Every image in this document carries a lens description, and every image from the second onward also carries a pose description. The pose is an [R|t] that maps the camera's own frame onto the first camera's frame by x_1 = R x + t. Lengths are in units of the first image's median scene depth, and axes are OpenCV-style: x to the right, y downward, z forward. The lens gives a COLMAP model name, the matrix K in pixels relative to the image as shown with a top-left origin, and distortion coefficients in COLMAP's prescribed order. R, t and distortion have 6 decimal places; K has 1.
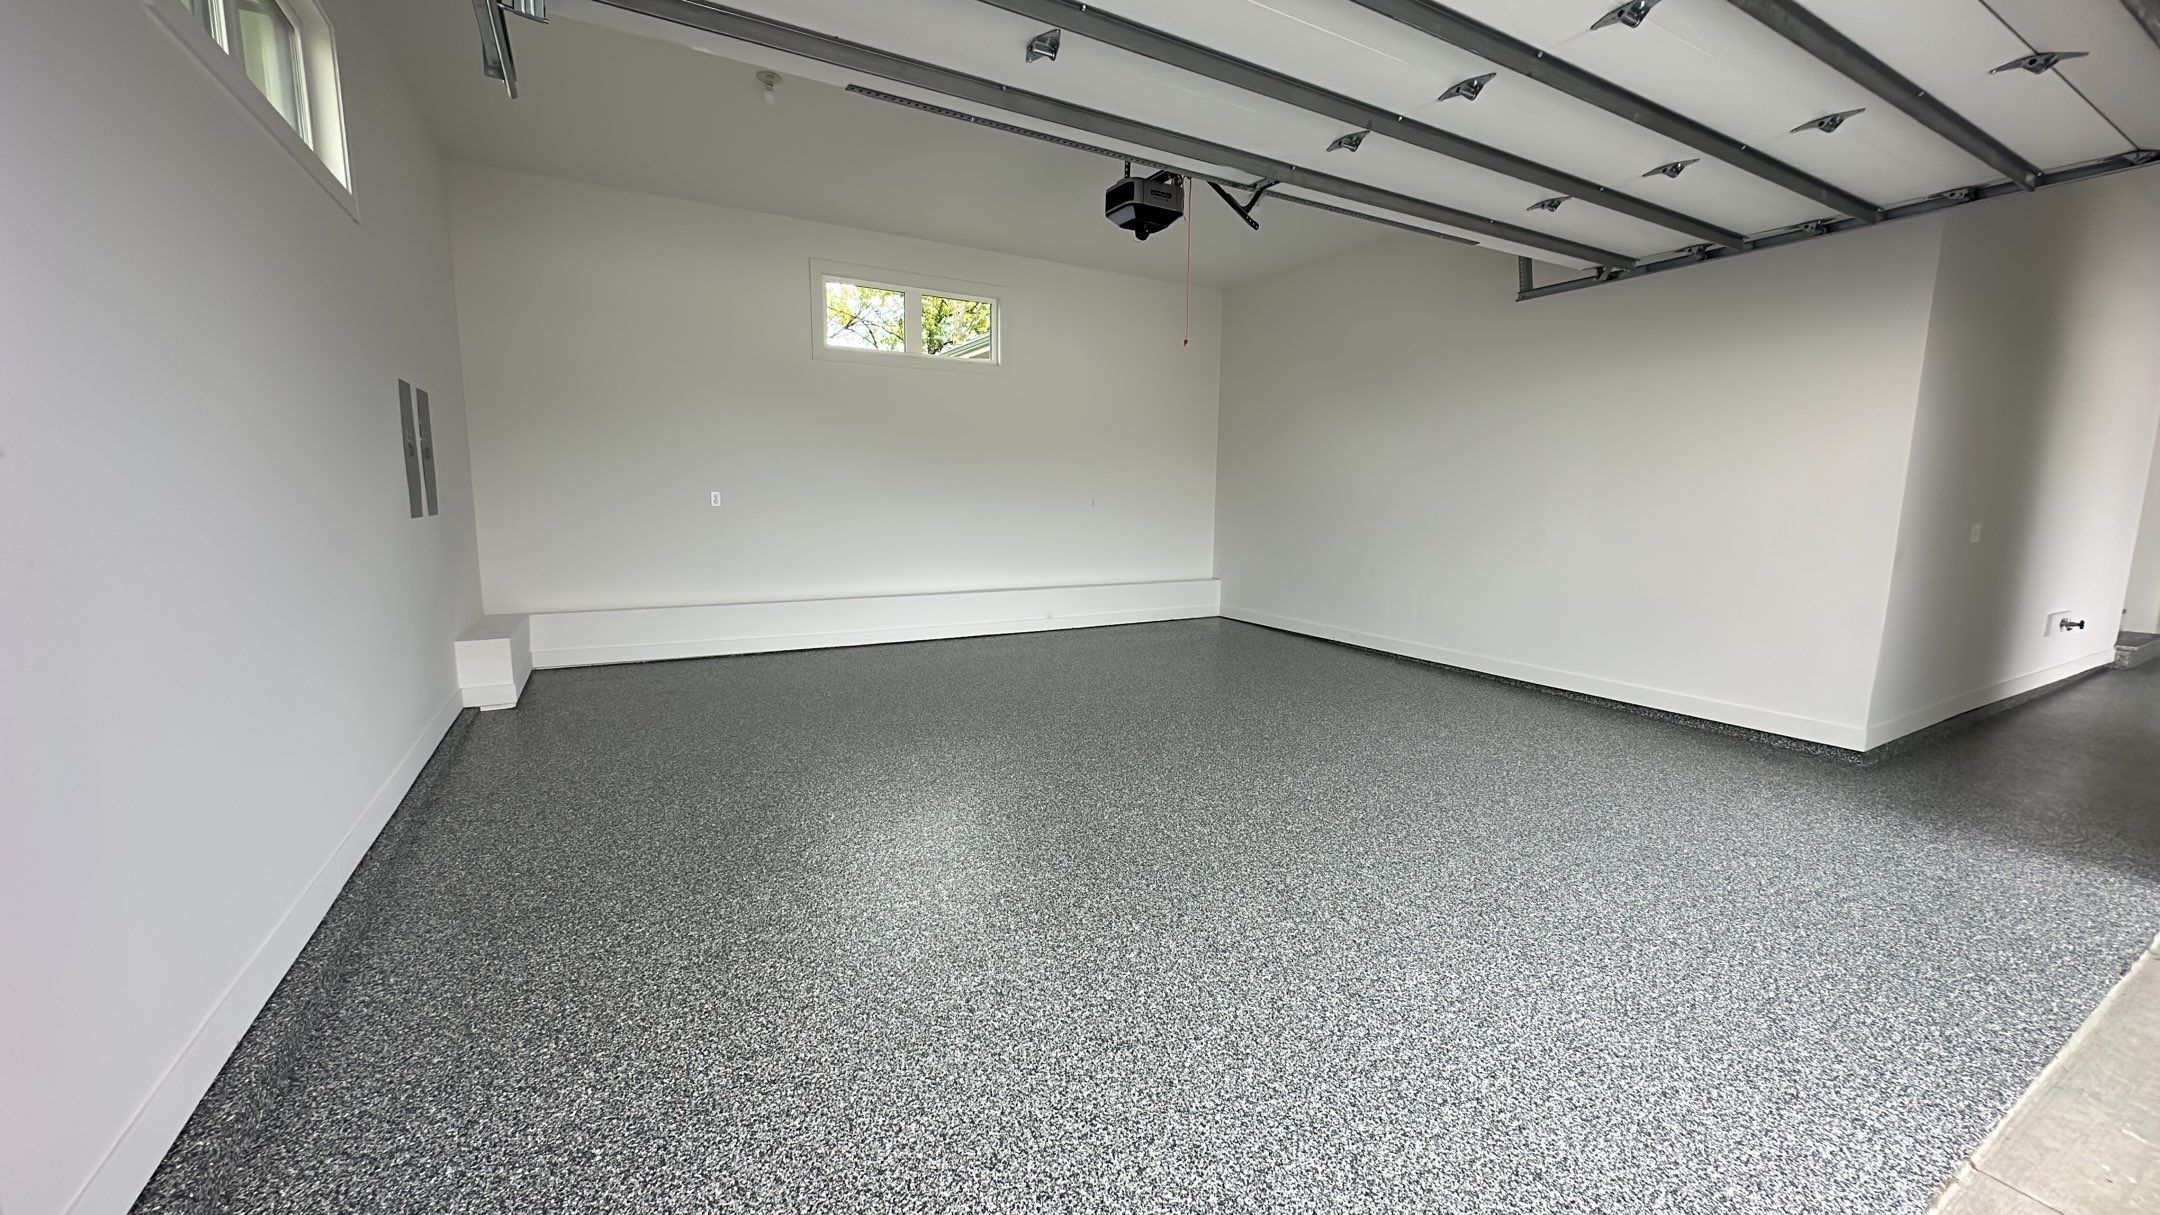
lens RADIAL K [[801.0, 0, 1076.6], [0, 801.0, 584.0], [0, 0, 1]] dist [-0.000376, -0.000342]
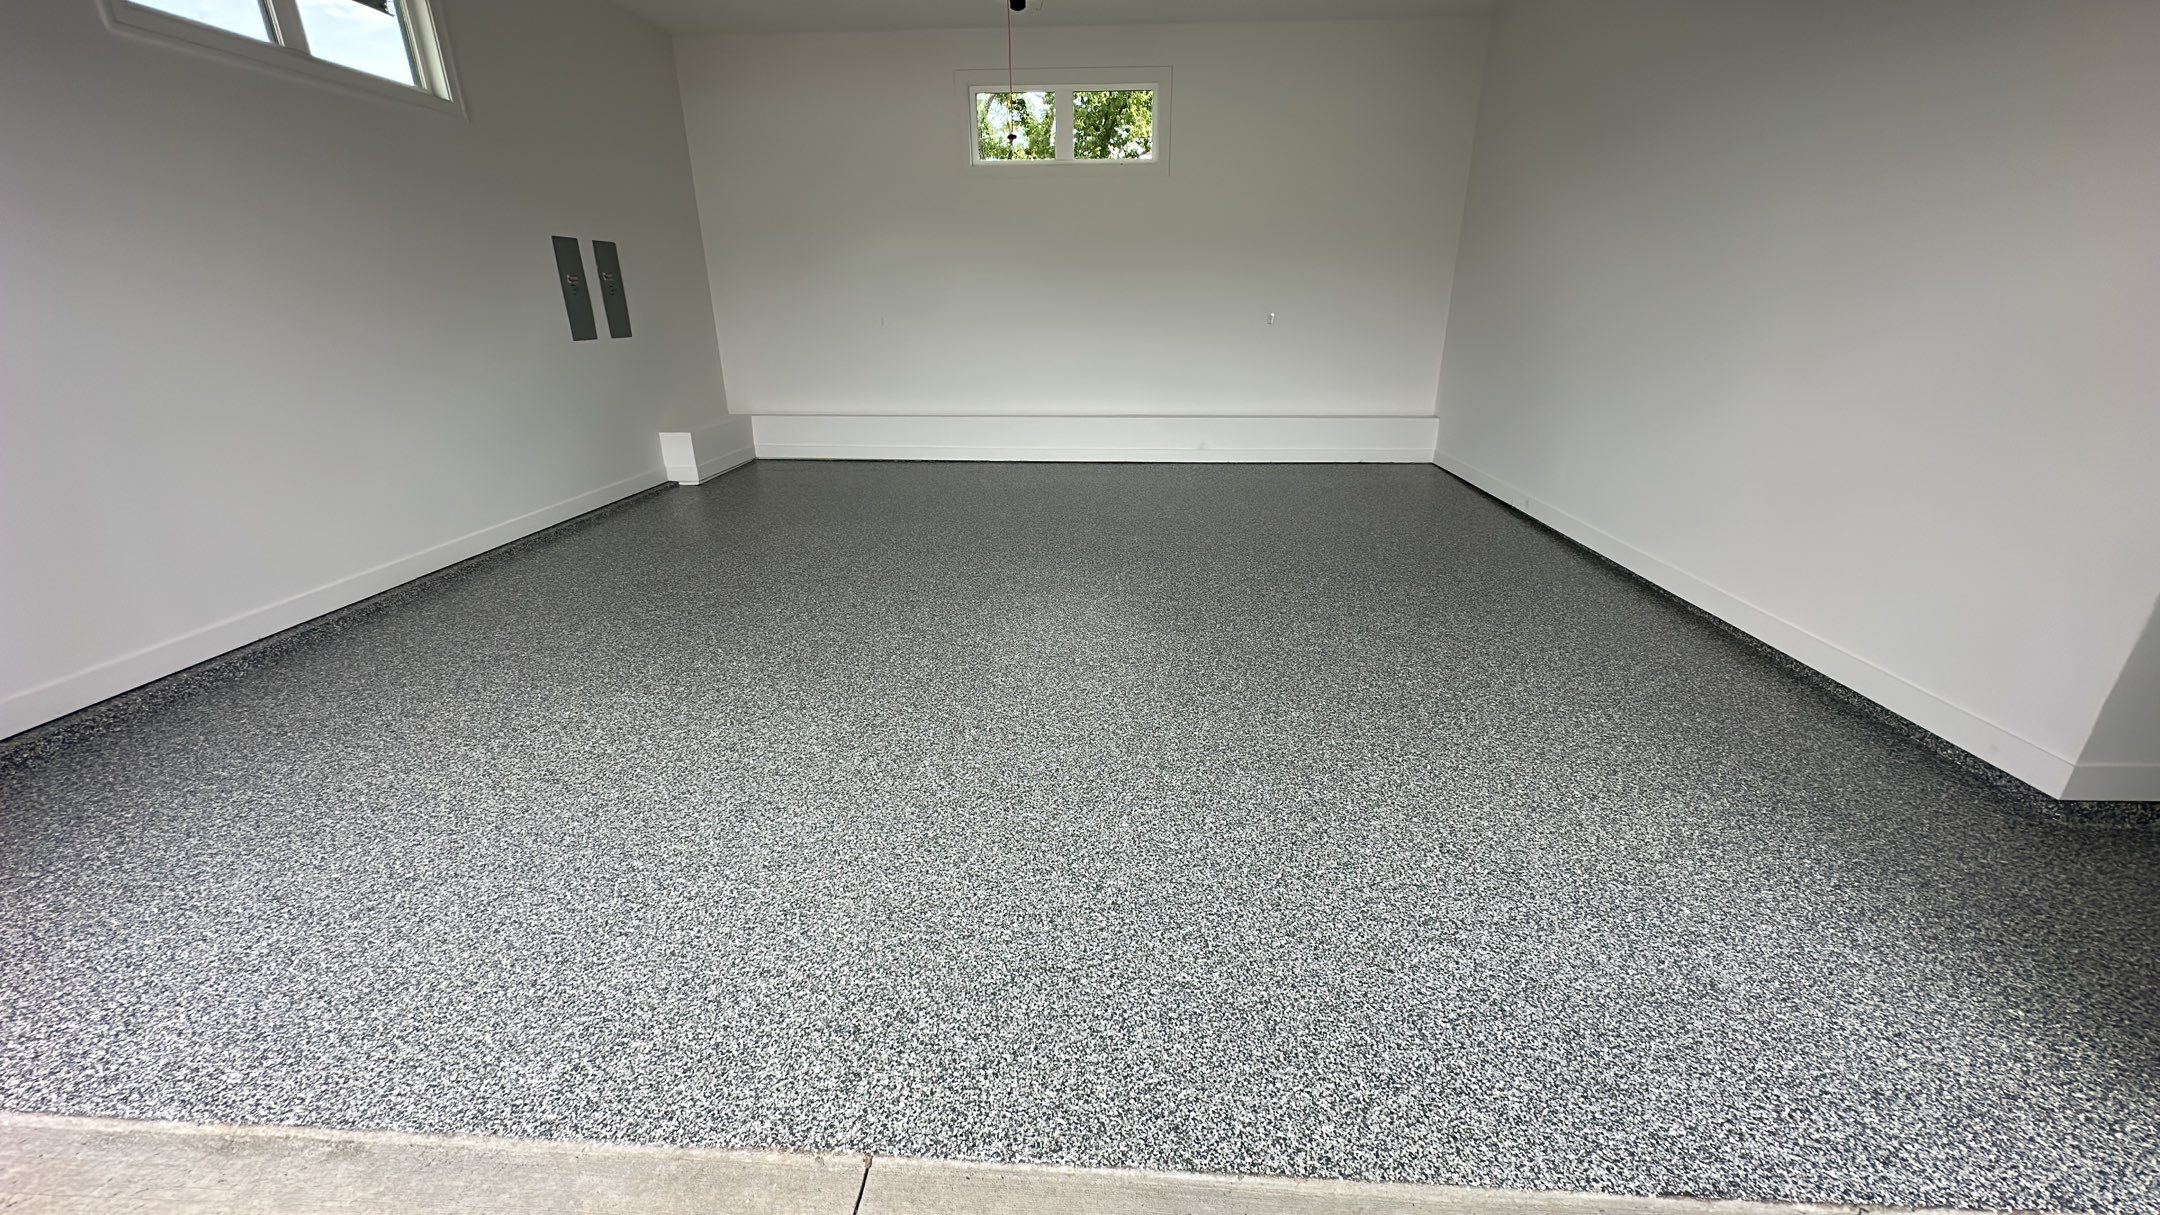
lens RADIAL K [[801.0, 0, 1076.6], [0, 801.0, 584.0], [0, 0, 1]] dist [-0.000376, -0.000342]
pose [[0.849447, 0.162620, -0.501991, 0.594009], [-0.047369, 0.970986, 0.234396, -0.030695], [0.525544, -0.175328, 0.832505, 0.186689]]
